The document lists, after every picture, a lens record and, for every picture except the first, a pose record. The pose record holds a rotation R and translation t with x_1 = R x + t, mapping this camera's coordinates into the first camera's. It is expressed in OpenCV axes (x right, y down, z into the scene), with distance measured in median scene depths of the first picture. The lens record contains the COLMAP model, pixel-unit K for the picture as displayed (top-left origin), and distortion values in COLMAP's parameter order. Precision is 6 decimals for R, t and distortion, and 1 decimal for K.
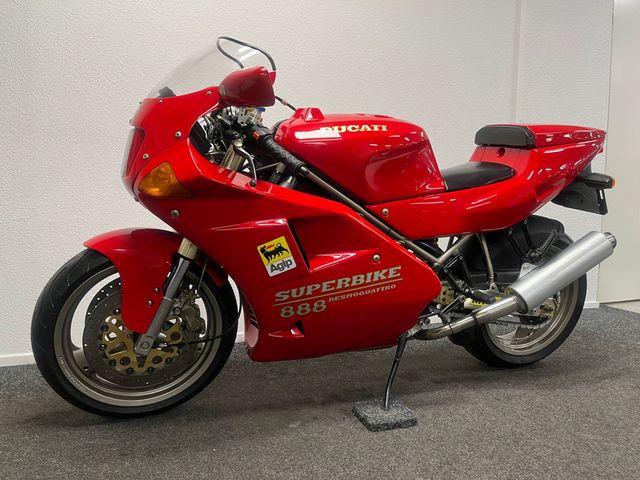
lens RADIAL K [[493.6, 0, 320.0], [0, 493.6, 240.0], [0, 0, 1]] dist [0.034847, 0.002258]
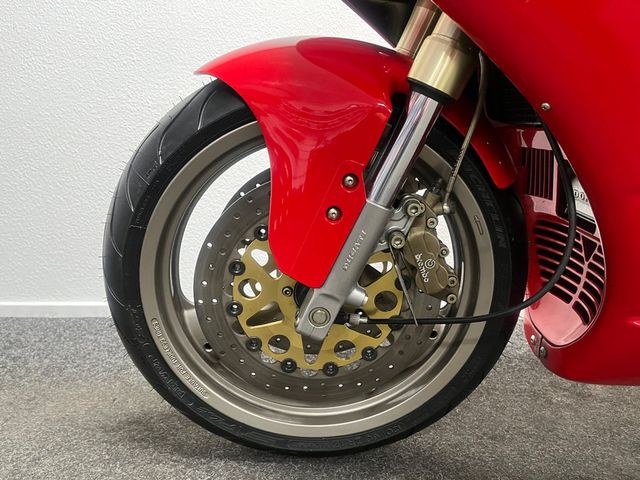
lens RADIAL K [[493.6, 0, 320.0], [0, 493.6, 240.0], [0, 0, 1]] dist [0.034847, 0.002258]
pose [[0.936145, 0.052772, -0.347630, -0.203617], [-0.031567, 0.997295, 0.066385, 0.116757], [0.350193, -0.051172, 0.935279, 0.593404]]
